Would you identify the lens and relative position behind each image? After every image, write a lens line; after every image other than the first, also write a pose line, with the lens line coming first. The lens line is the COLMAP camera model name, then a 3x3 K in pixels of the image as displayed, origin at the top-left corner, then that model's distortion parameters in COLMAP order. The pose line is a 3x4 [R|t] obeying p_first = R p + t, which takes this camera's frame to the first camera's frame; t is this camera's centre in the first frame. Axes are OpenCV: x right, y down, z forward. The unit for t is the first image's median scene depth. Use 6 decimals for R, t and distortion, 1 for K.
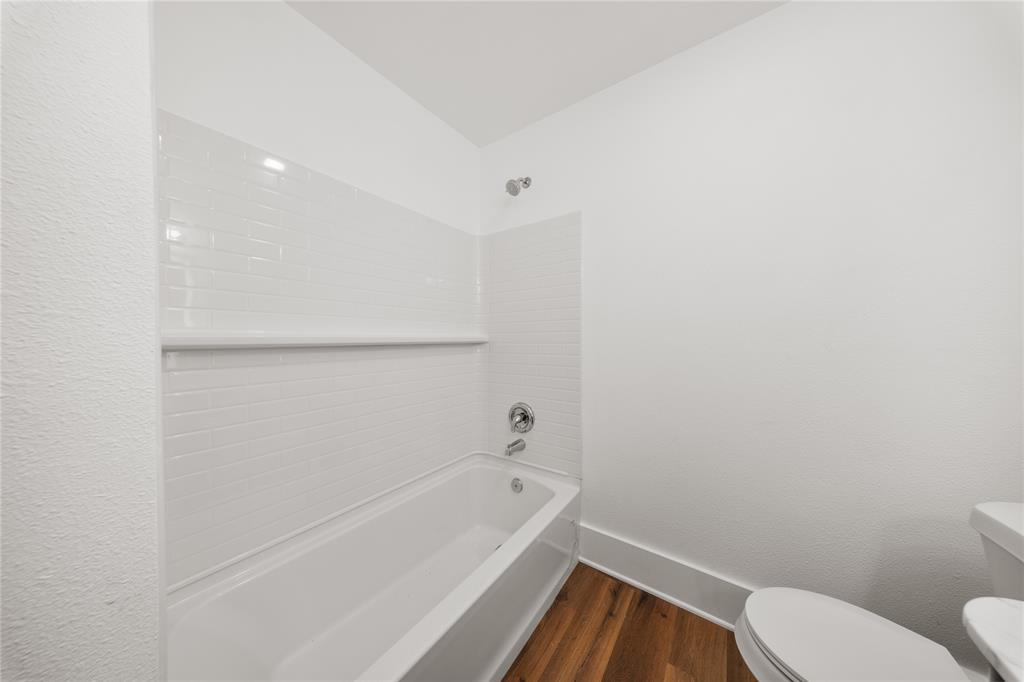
lens RADIAL K [[302.5, 0, 512.5], [0, 302.5, 343.2], [0, 0, 1]] dist [-0.000232, 0.000003]
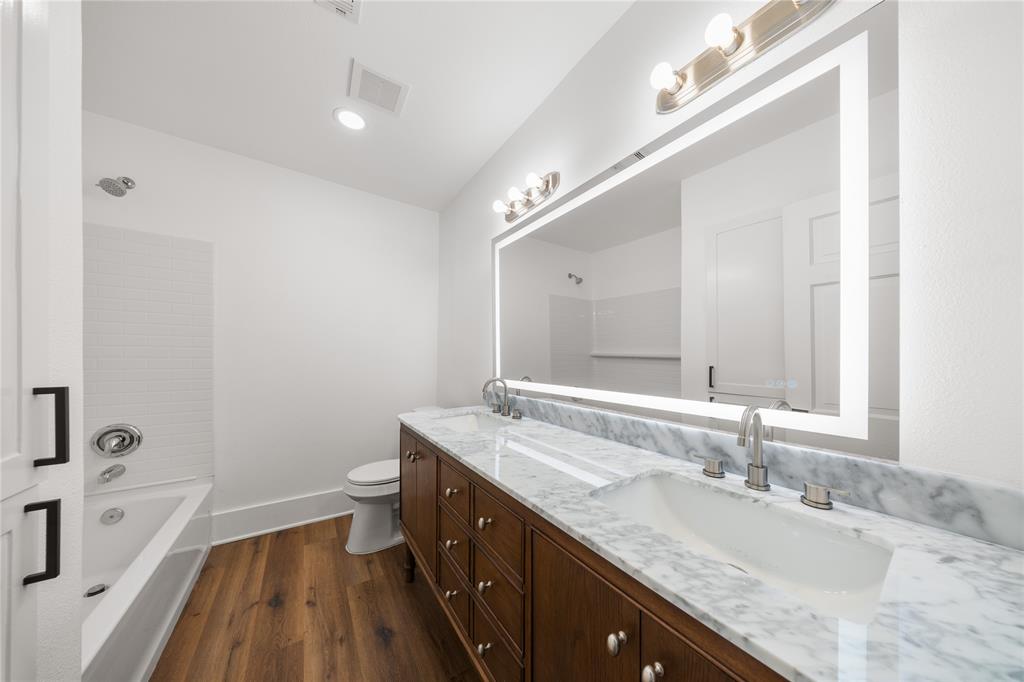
lens RADIAL K [[302.5, 0, 521.9], [0, 302.5, 357.7], [0, 0, 1]] dist [-0.000232, 0.000003]
pose [[0.329123, 0.001636, 0.944286, -0.482426], [-0.003227, 0.999995, -0.000607, -0.007913], [-0.944282, -0.002847, 0.329126, -0.500705]]
